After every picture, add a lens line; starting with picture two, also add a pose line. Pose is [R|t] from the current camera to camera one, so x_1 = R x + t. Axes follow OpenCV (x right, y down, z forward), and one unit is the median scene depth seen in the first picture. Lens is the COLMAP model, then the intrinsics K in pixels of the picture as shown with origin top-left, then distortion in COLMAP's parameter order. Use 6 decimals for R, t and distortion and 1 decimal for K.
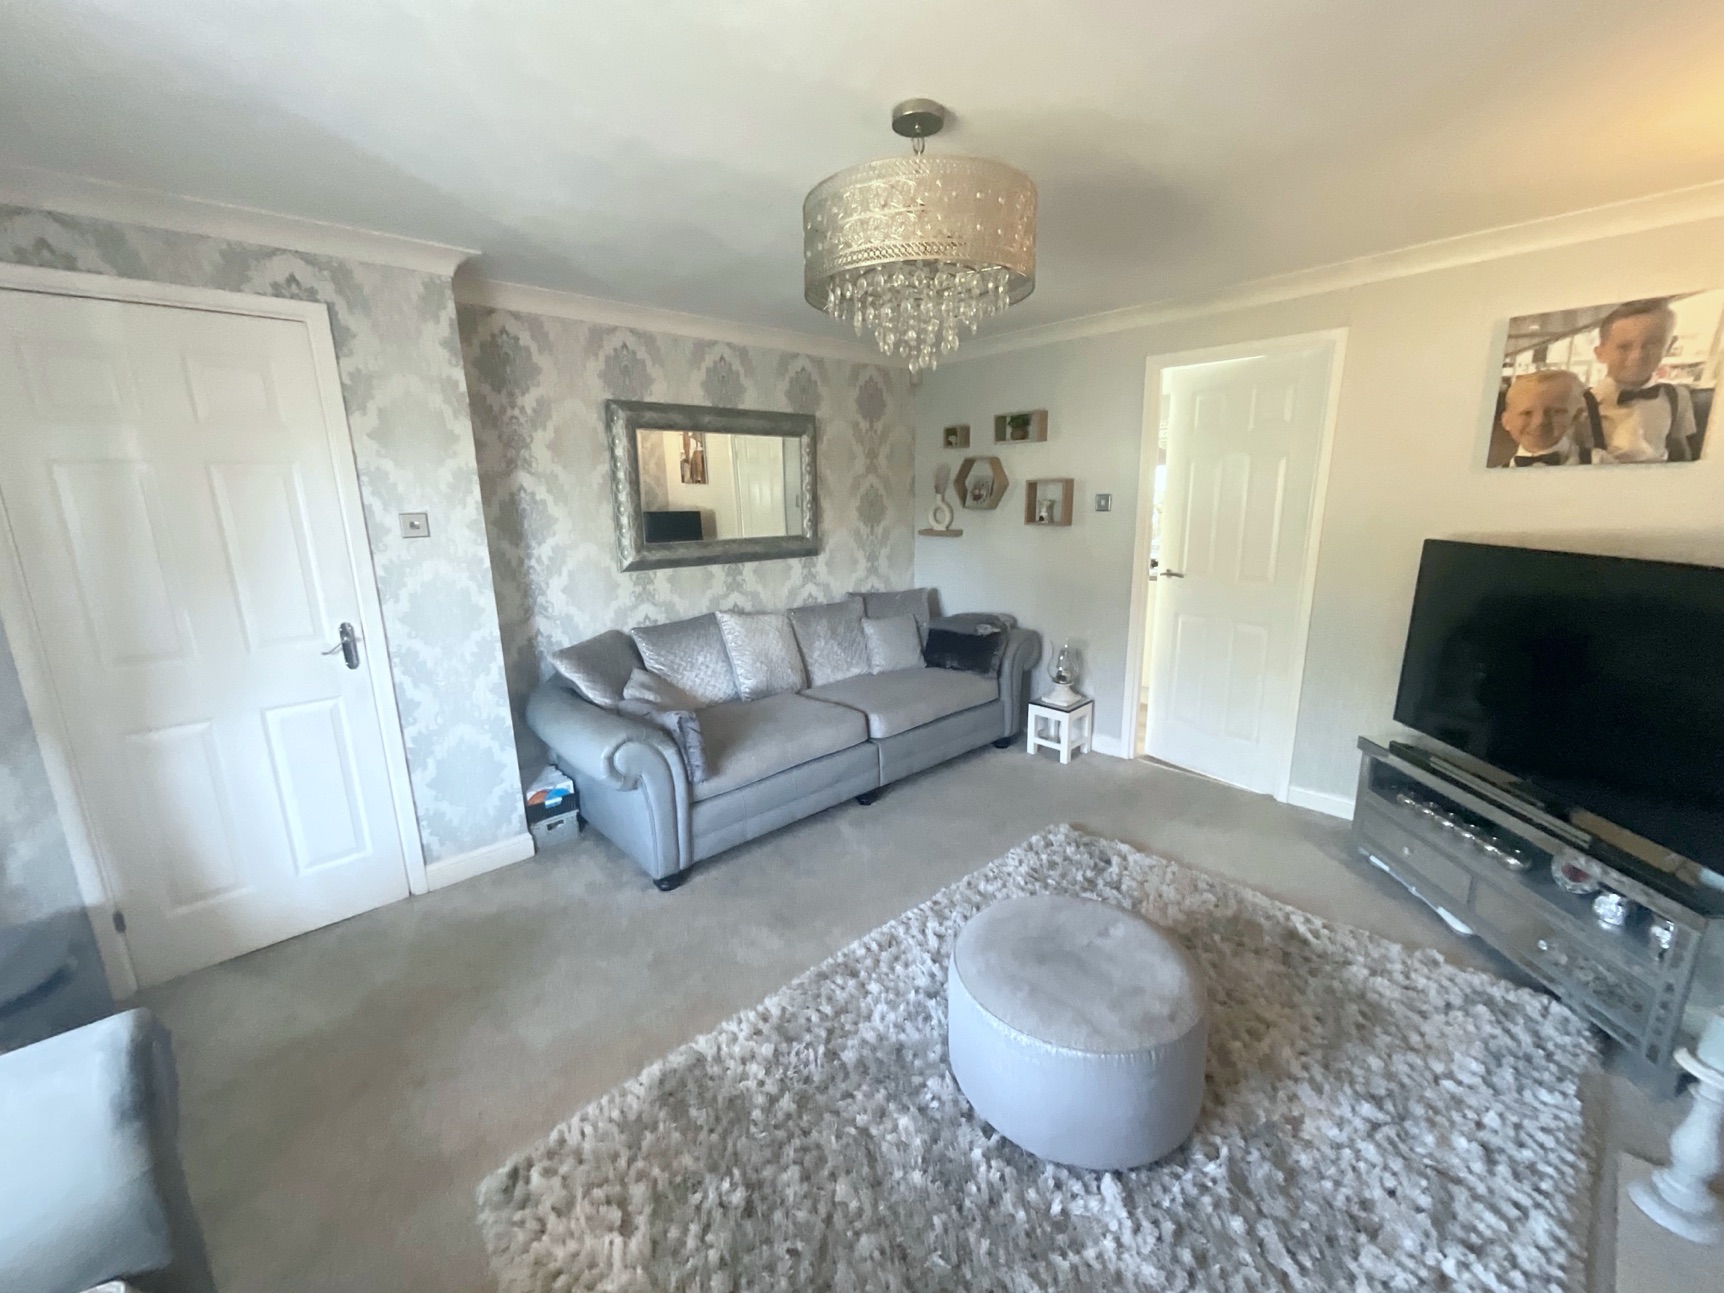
lens RADIAL K [[699.7, 0, 862.0], [0, 699.7, 646.5], [0, 0, 1]] dist [-0.000774, 0.000171]
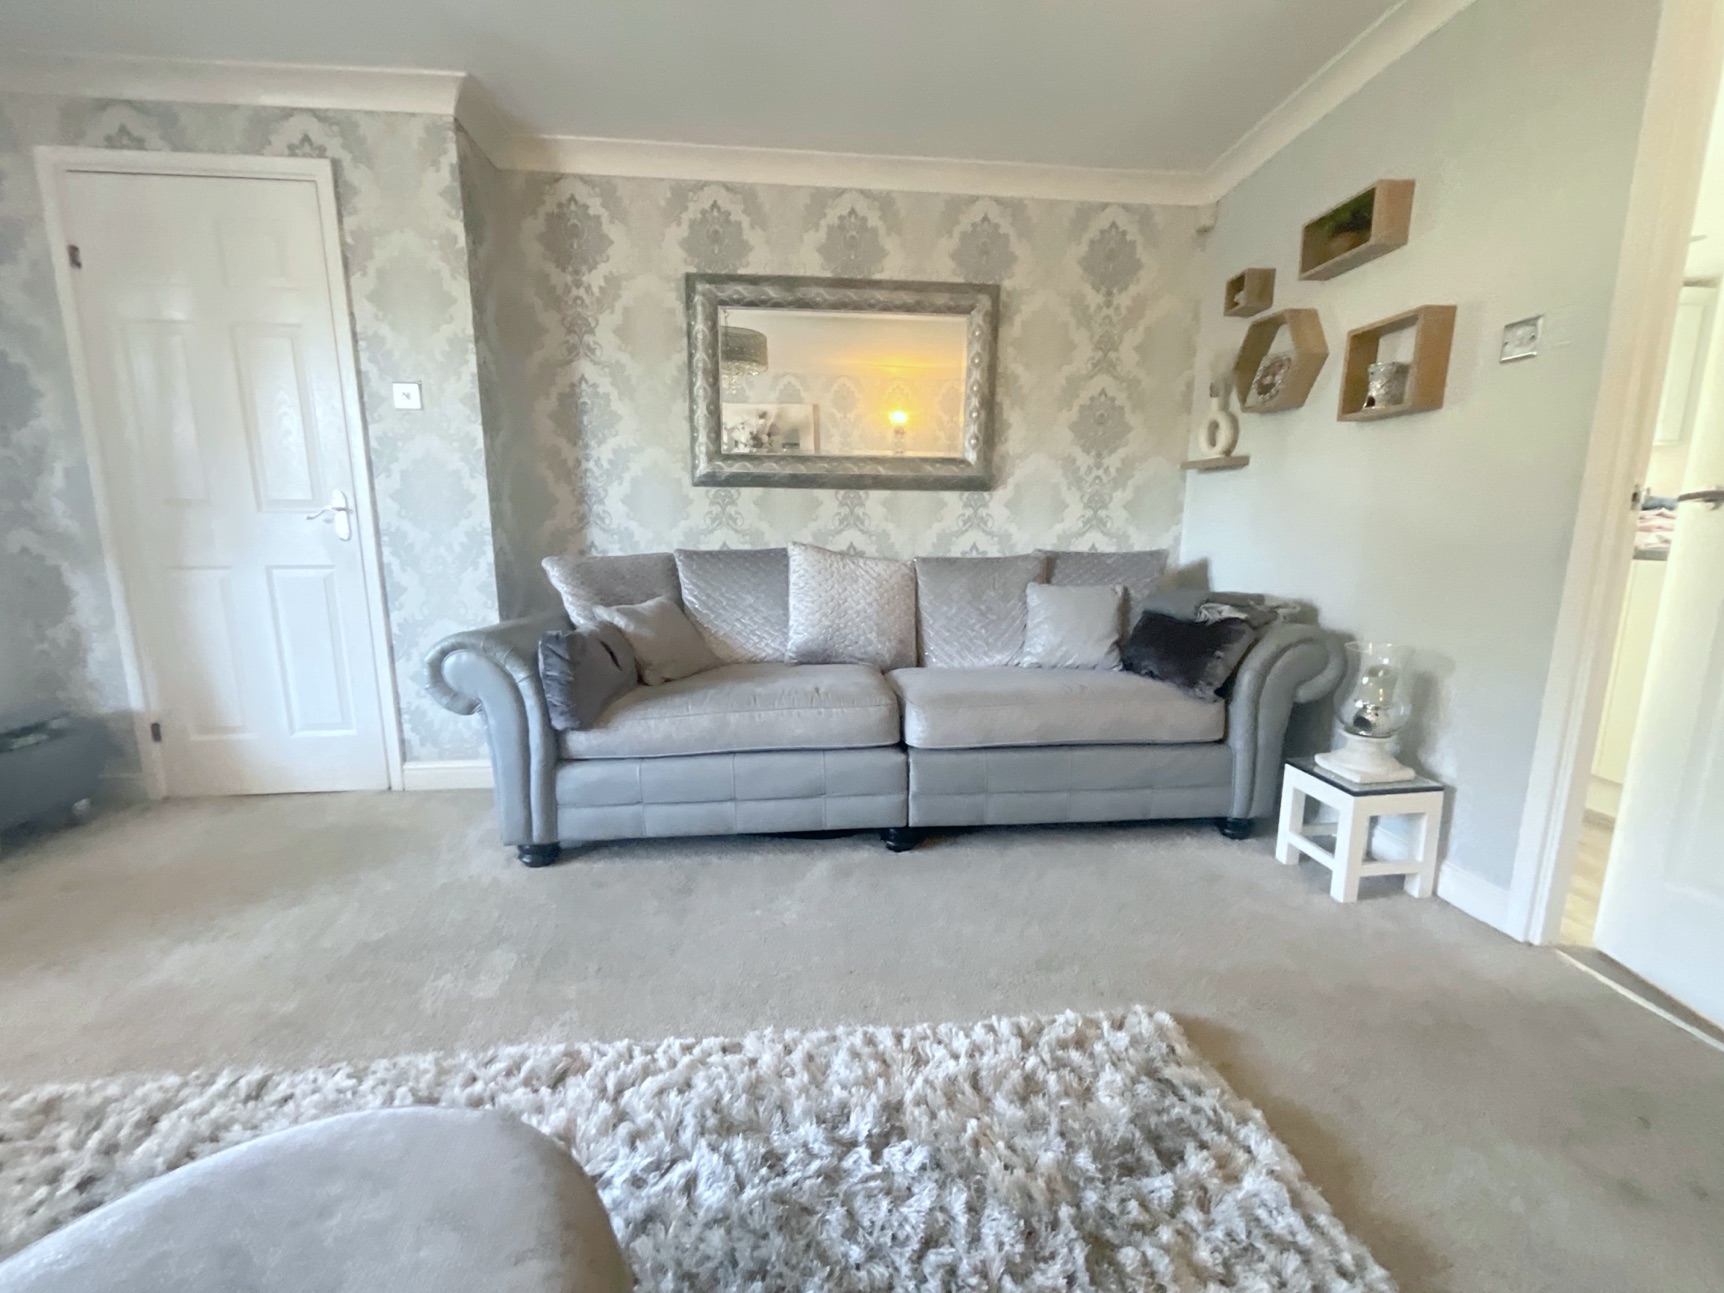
lens RADIAL K [[694.8, 0, 863.6], [0, 694.8, 645.1], [0, 0, 1]] dist [0.000646, 0.000176]
pose [[0.796386, 0.123347, -0.592077, 0.361171], [-0.148203, 0.988934, 0.006680, 0.049912], [0.586349, 0.082428, 0.805854, 0.515332]]
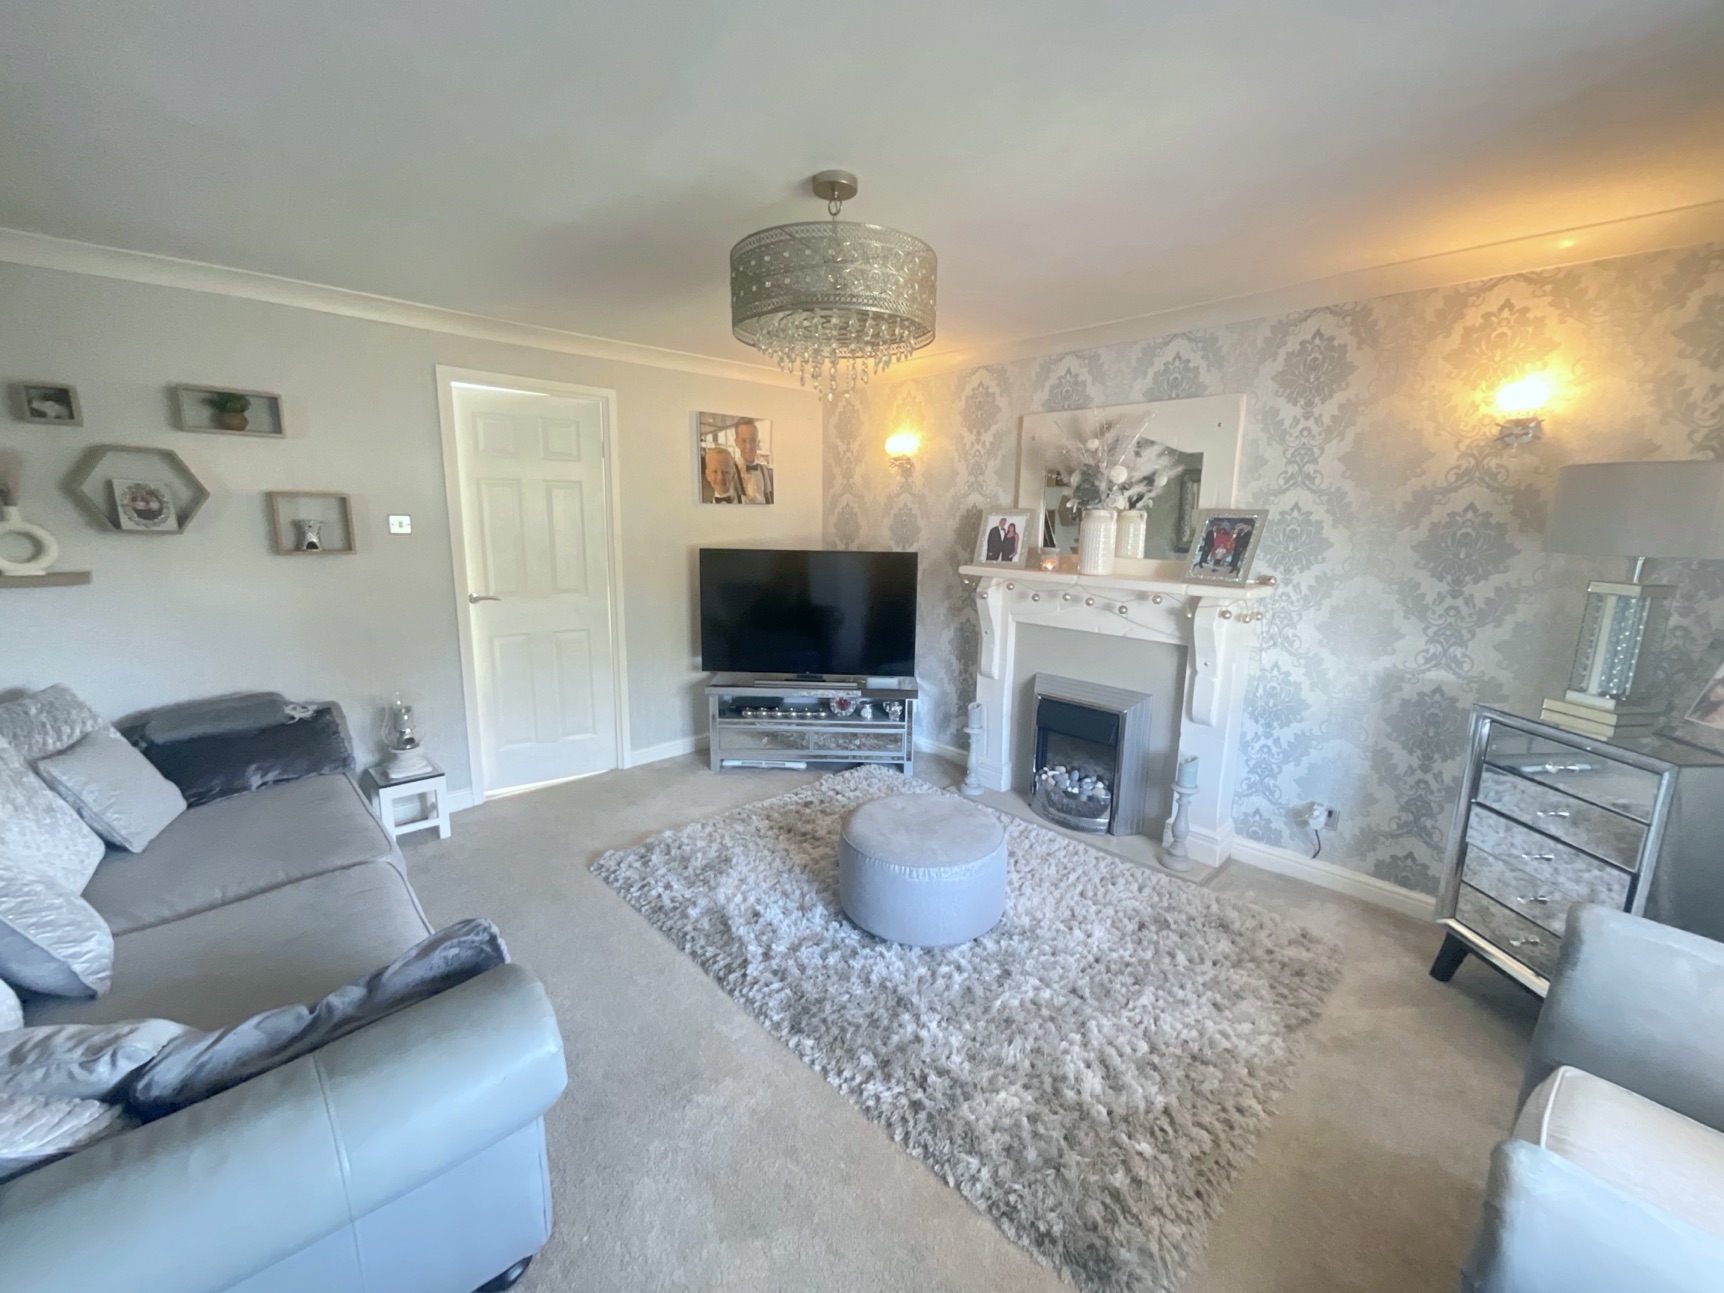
lens RADIAL K [[699.7, 0, 862.0], [0, 699.7, 646.5], [0, 0, 1]] dist [-0.000774, 0.000171]
pose [[-0.012697, -0.164999, 0.986212, -0.617697], [0.205134, 0.964884, 0.164072, -0.106714], [-0.978652, 0.204389, 0.021596, 0.569098]]
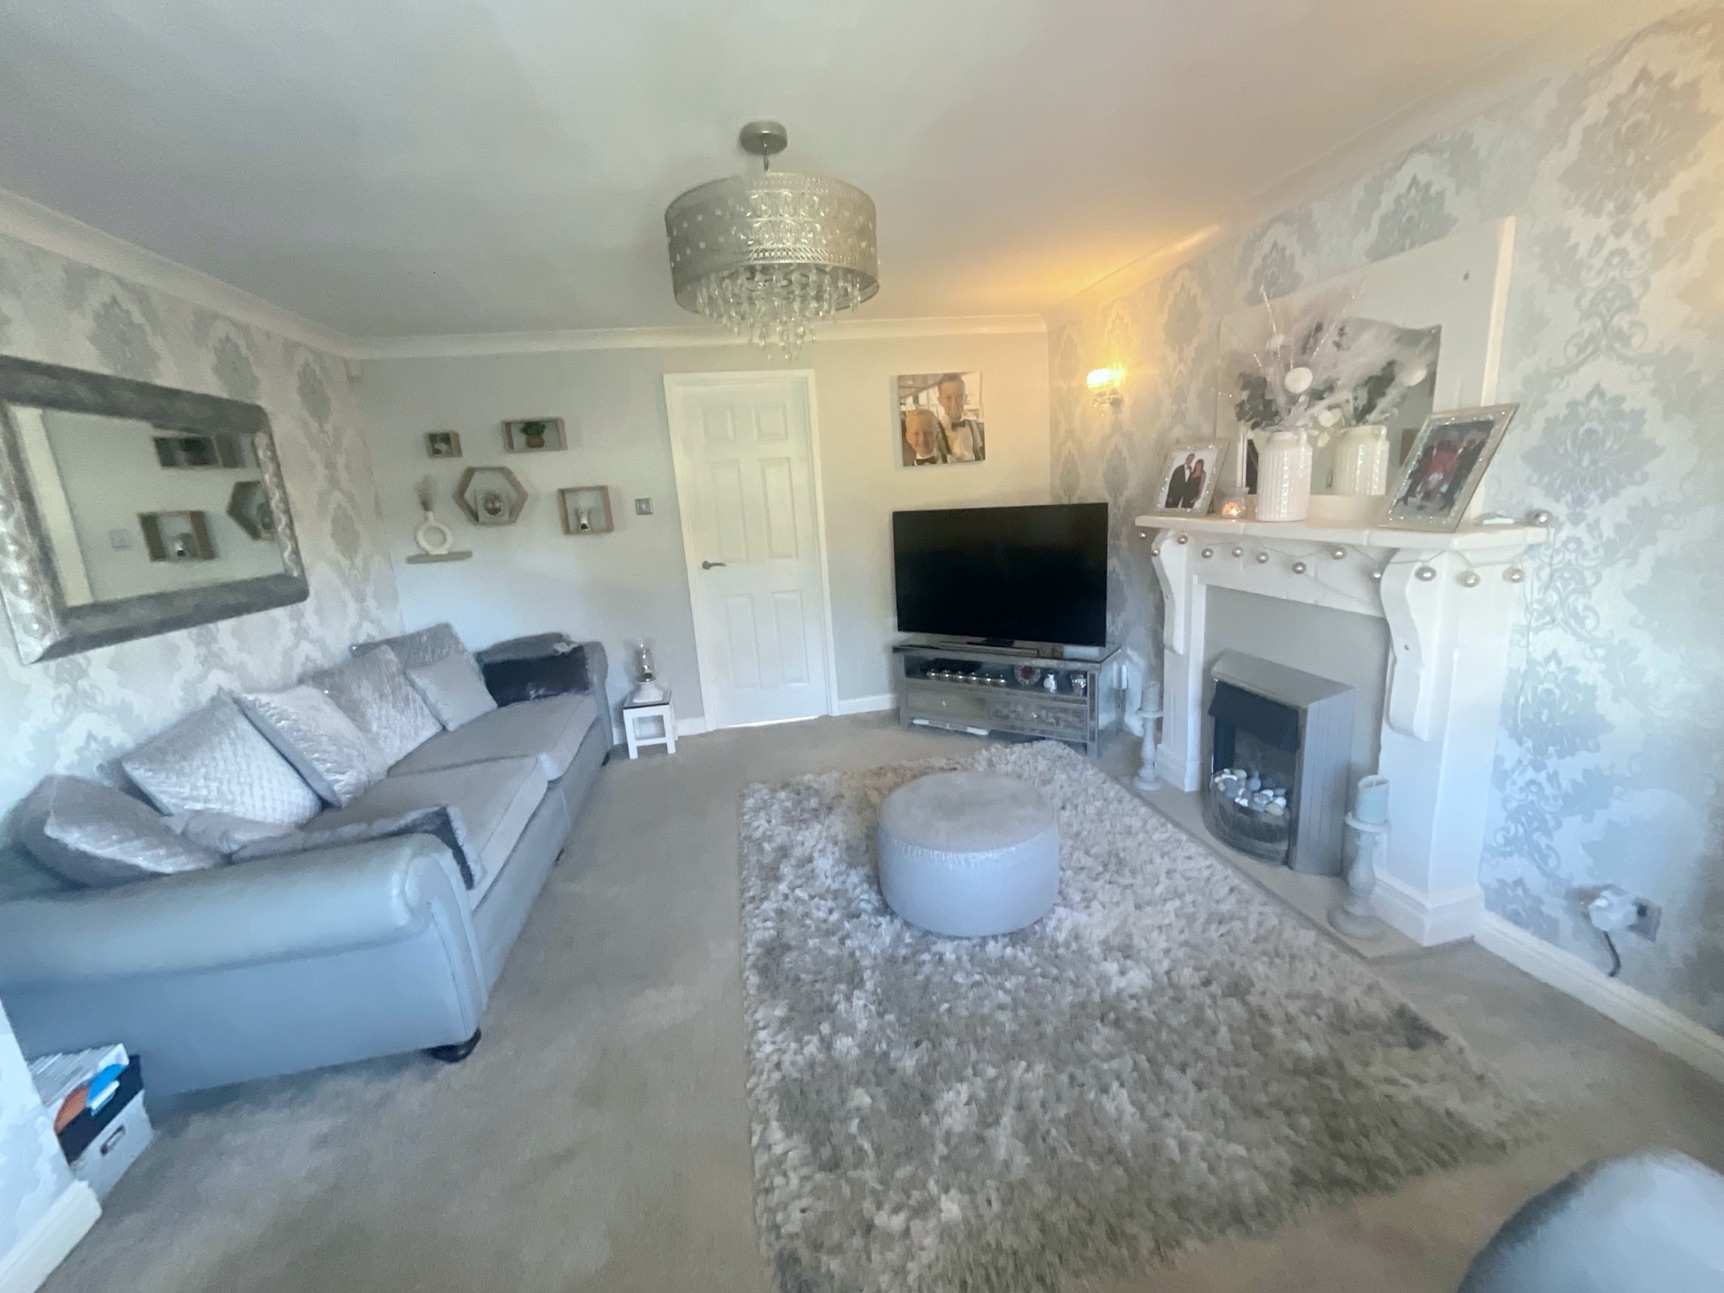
lens RADIAL K [[699.7, 0, 862.0], [0, 699.7, 646.5], [0, 0, 1]] dist [-0.000774, 0.000171]
pose [[0.533679, -0.205528, 0.820332, -0.485231], [0.241806, 0.966606, 0.084865, -0.010532], [-0.810381, 0.153070, 0.565555, 0.188489]]
